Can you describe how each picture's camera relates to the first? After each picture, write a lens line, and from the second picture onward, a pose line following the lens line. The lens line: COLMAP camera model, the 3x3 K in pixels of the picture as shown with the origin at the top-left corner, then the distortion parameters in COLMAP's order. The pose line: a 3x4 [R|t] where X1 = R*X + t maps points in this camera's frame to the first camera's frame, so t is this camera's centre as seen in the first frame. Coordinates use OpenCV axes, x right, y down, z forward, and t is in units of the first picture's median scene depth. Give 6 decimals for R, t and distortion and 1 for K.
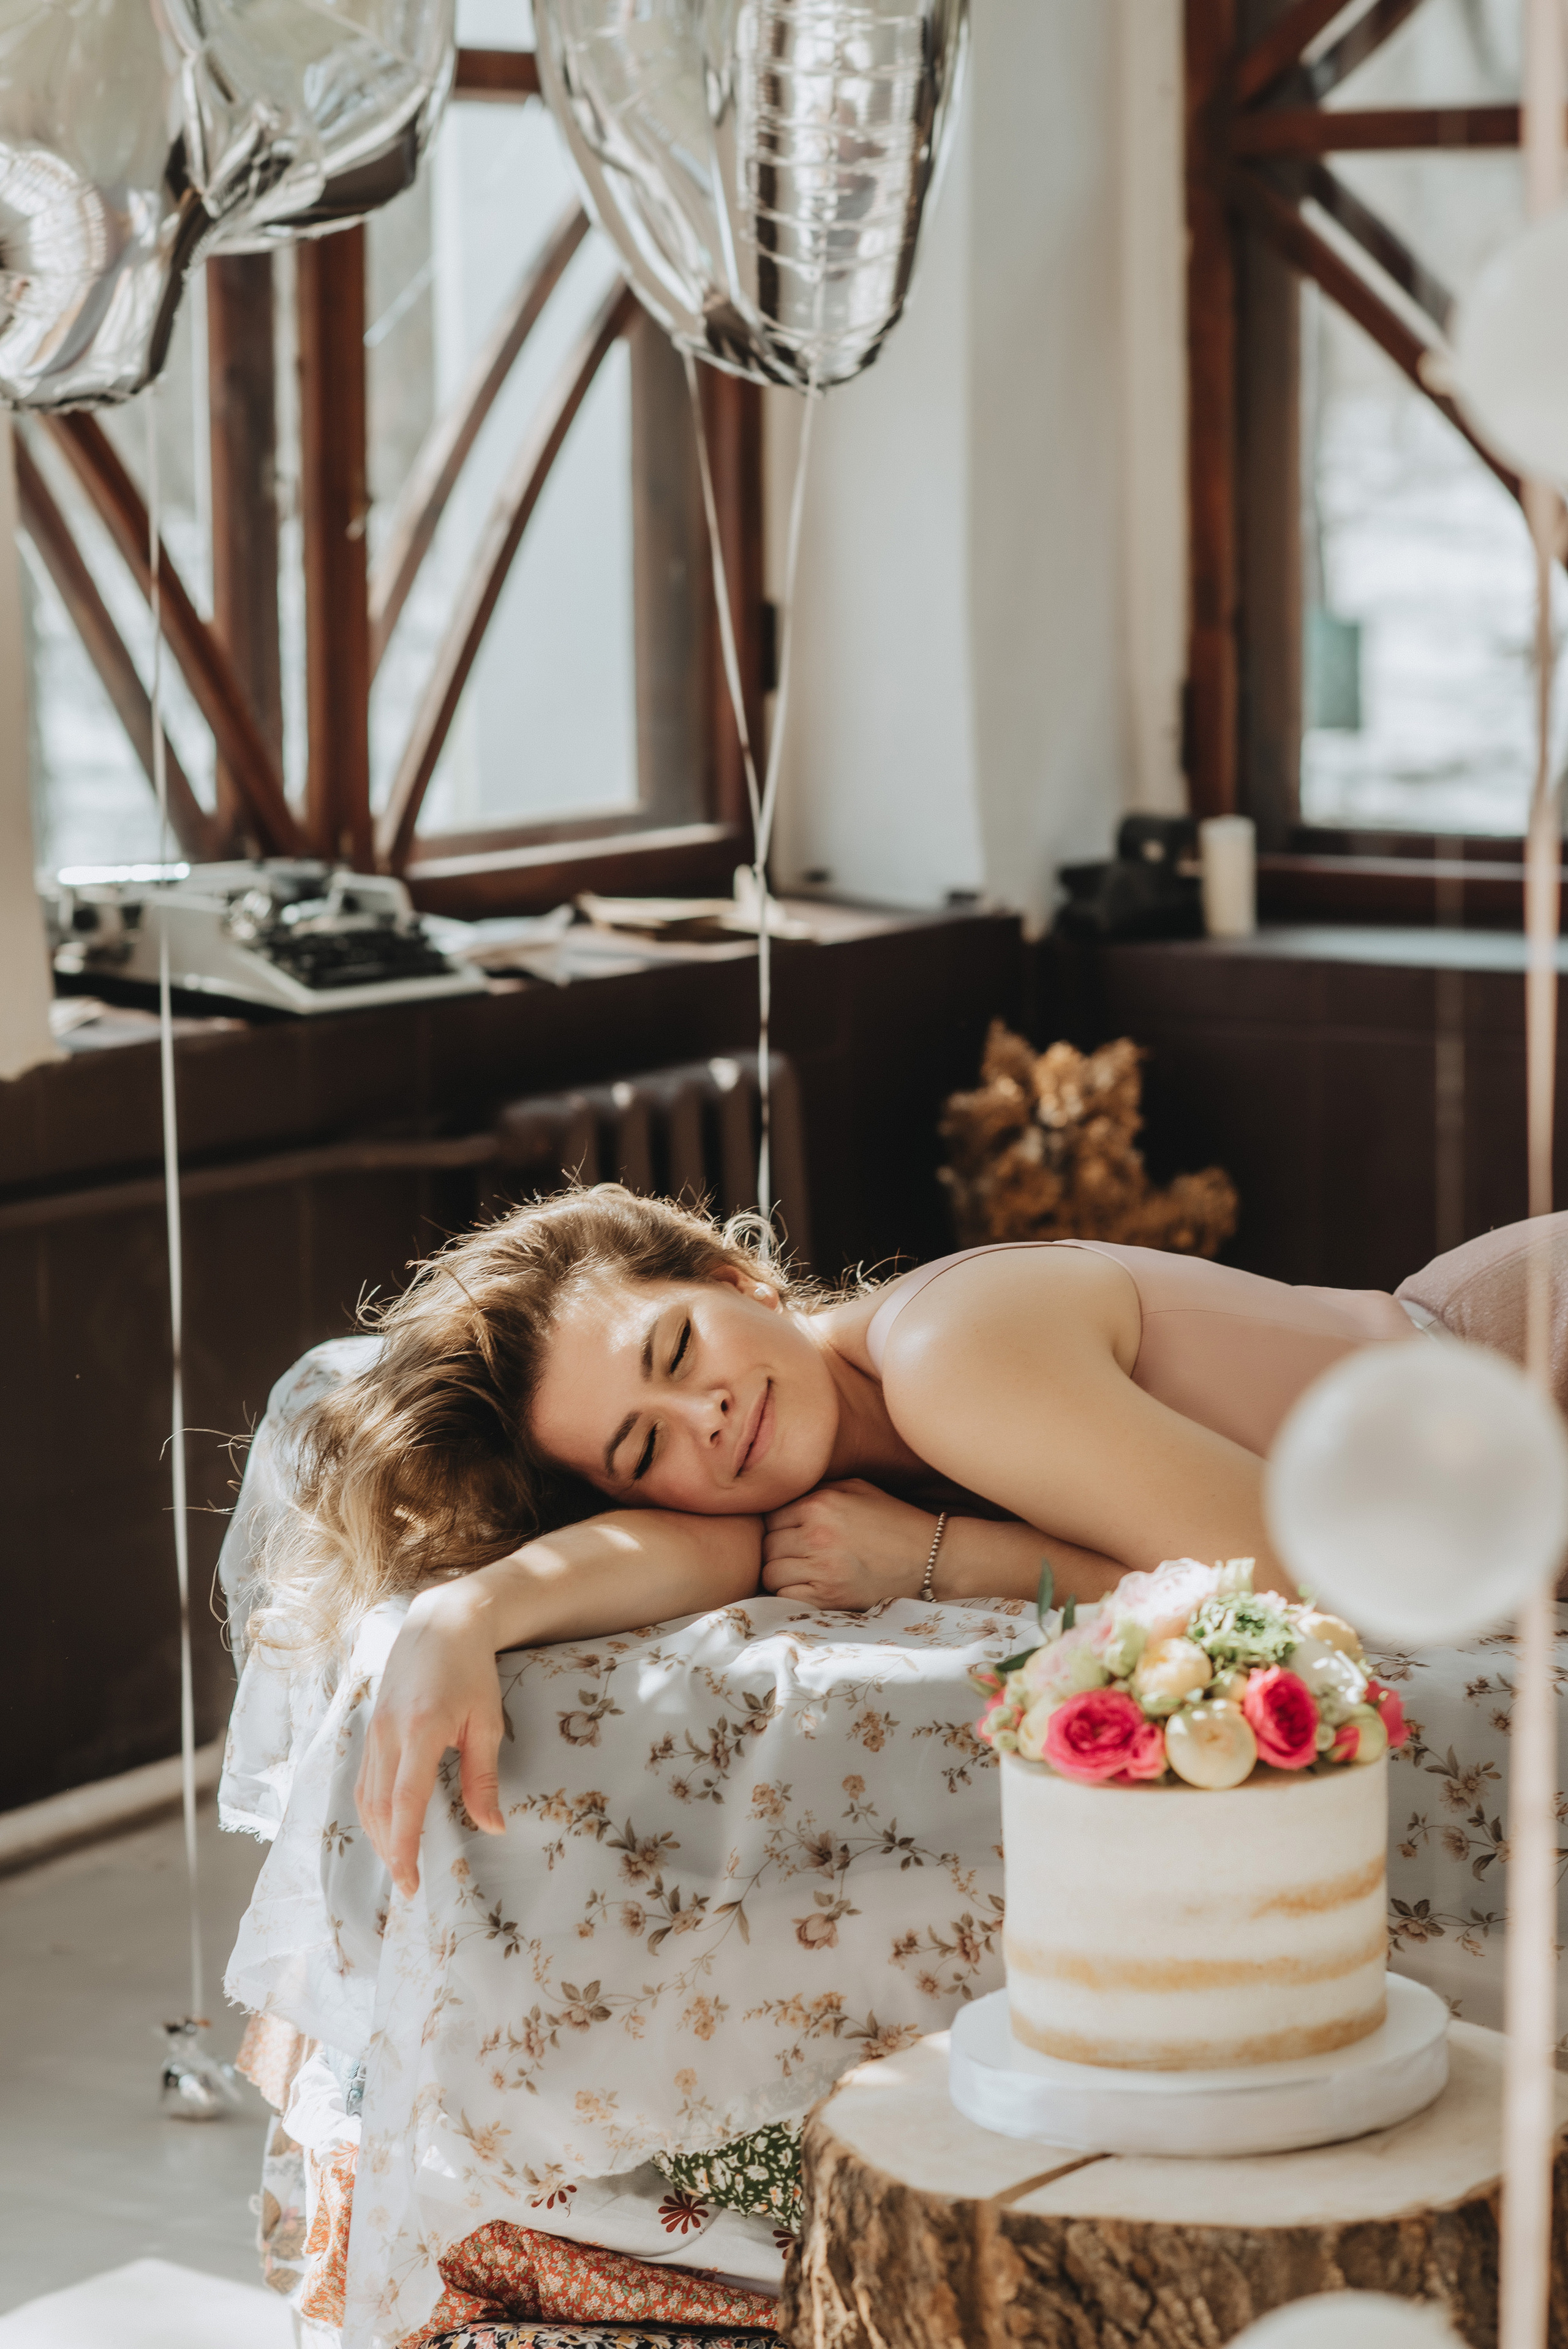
lens RADIAL K [[5377.2, 0, 784.0], [0, 5377.2, 1174.5], [0, 0, 1]] dist [-0.095899, -0.741840]
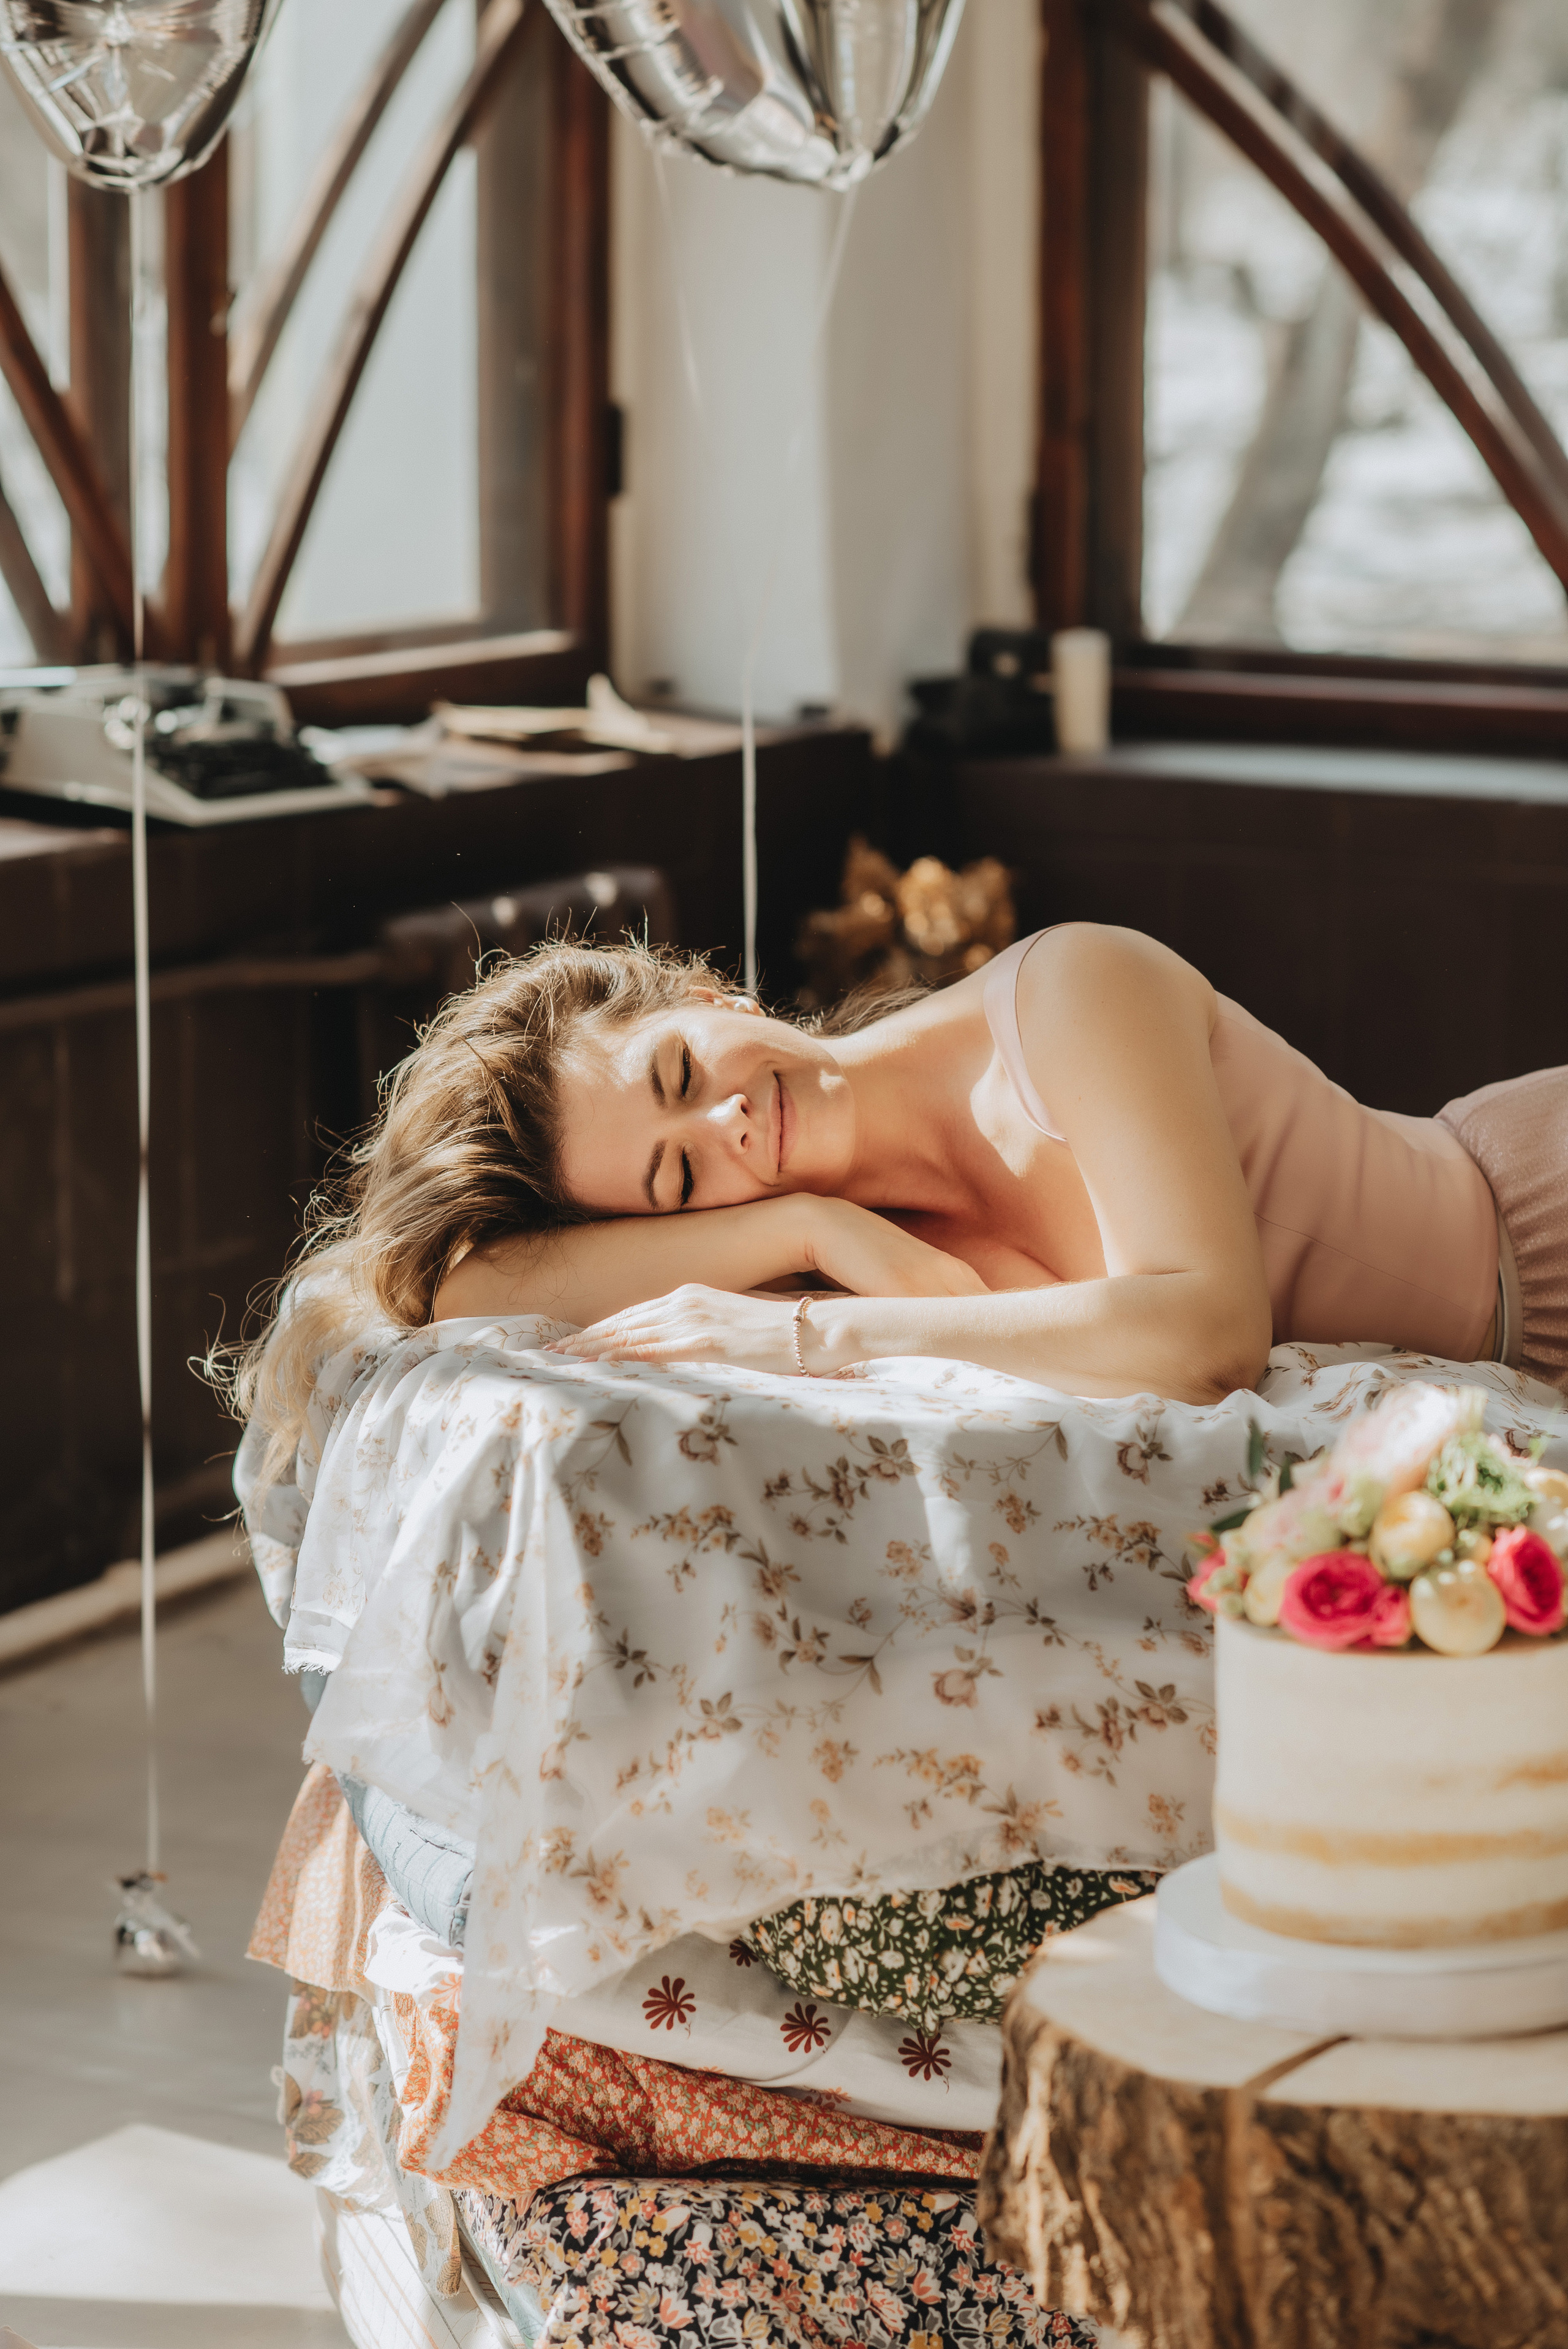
lens RADIAL K [[5377.2, 0, 784.0], [0, 5377.2, 1174.5], [0, 0, 1]] dist [-0.095899, -0.741840]
pose [[0.997364, 0.003940, 0.072457, -0.107985], [-0.006503, 0.999360, 0.035173, -0.003771], [-0.072272, -0.035551, 0.996751, 0.058810]]
